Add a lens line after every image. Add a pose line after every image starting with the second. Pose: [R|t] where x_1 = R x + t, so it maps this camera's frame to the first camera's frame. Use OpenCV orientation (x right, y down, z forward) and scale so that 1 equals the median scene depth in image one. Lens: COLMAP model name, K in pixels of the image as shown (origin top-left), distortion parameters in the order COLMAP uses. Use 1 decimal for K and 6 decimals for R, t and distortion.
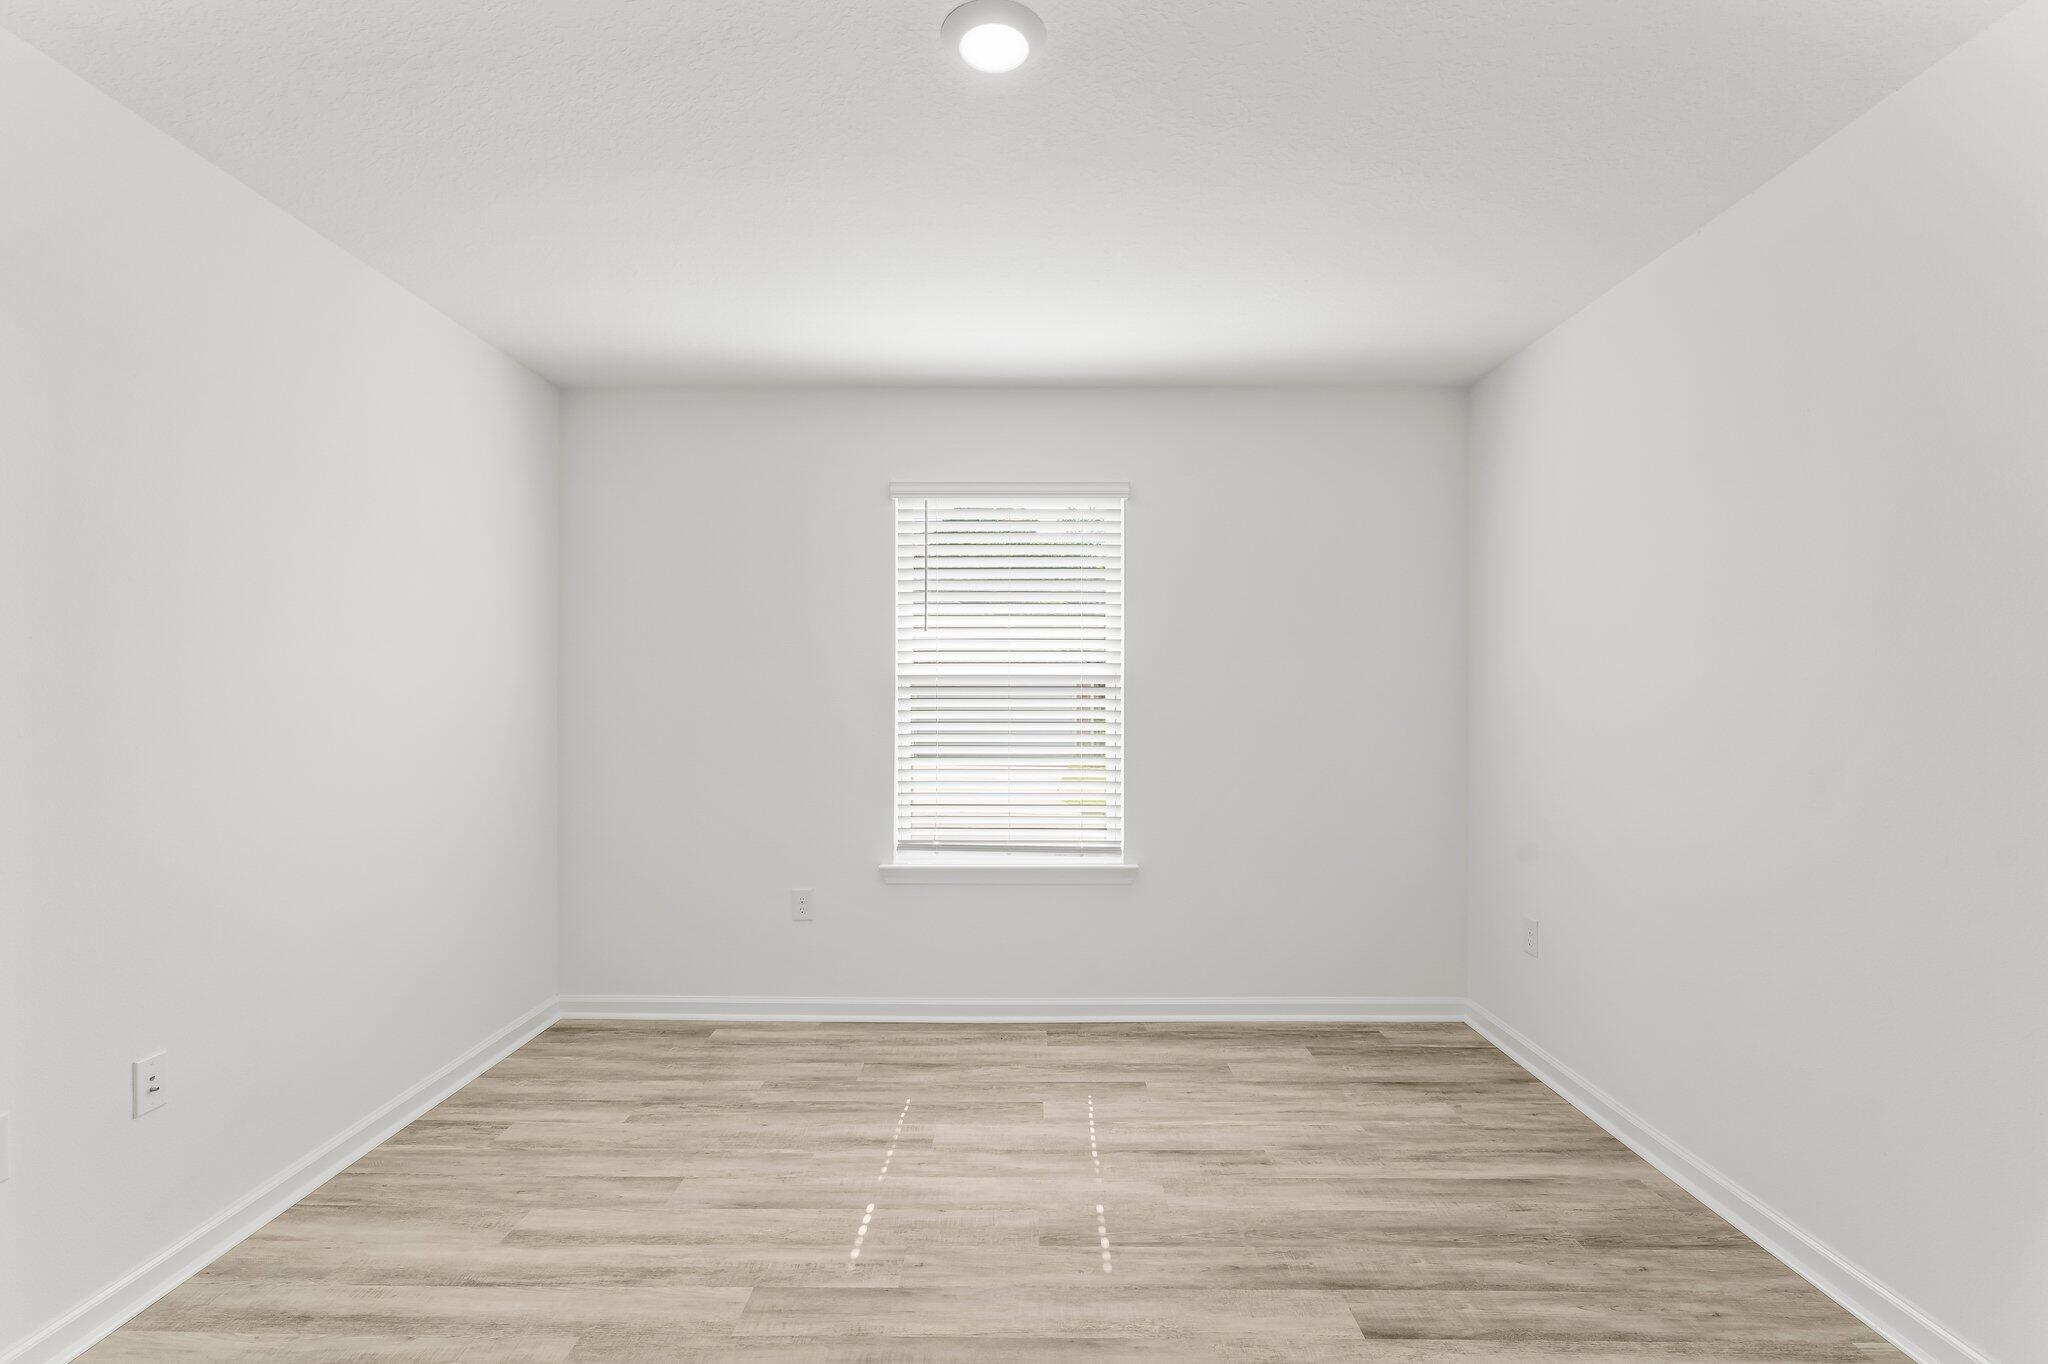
lens RADIAL K [[922.9, 0, 1024.0], [0, 922.9, 682.0], [0, 0, 1]] dist [0.000110, -0.000080]
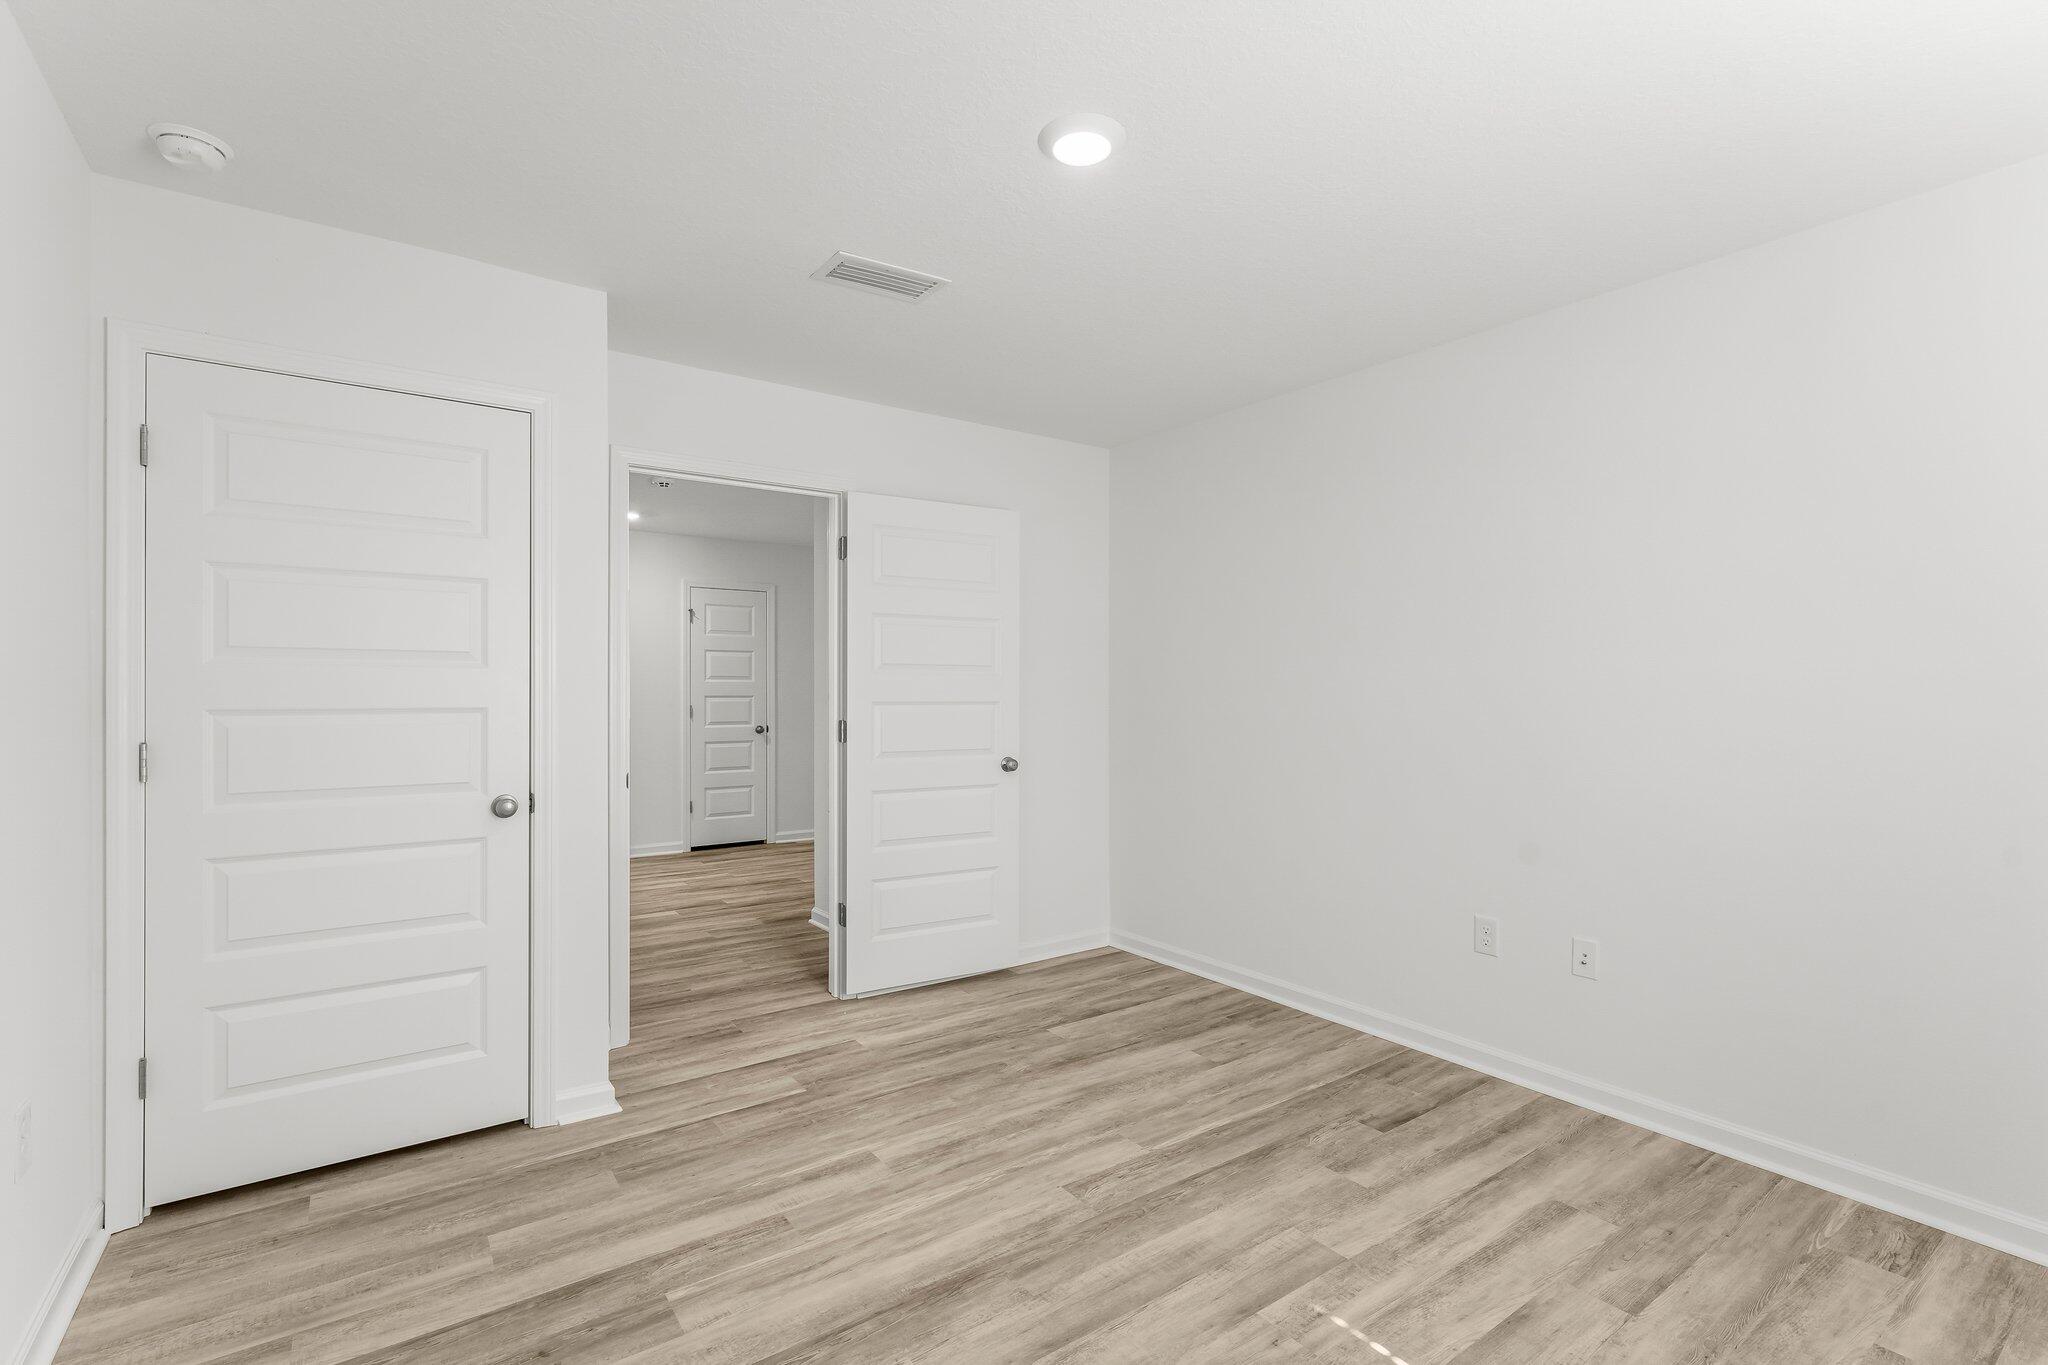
lens RADIAL K [[922.9, 0, 1024.0], [0, 922.9, 682.5], [0, 0, 1]] dist [0.000110, -0.000080]
pose [[-0.810241, -0.004404, -0.586080, 0.591780], [0.005540, 0.999870, -0.015171, 0.013032], [0.586070, -0.015539, -0.810111, 1.559583]]
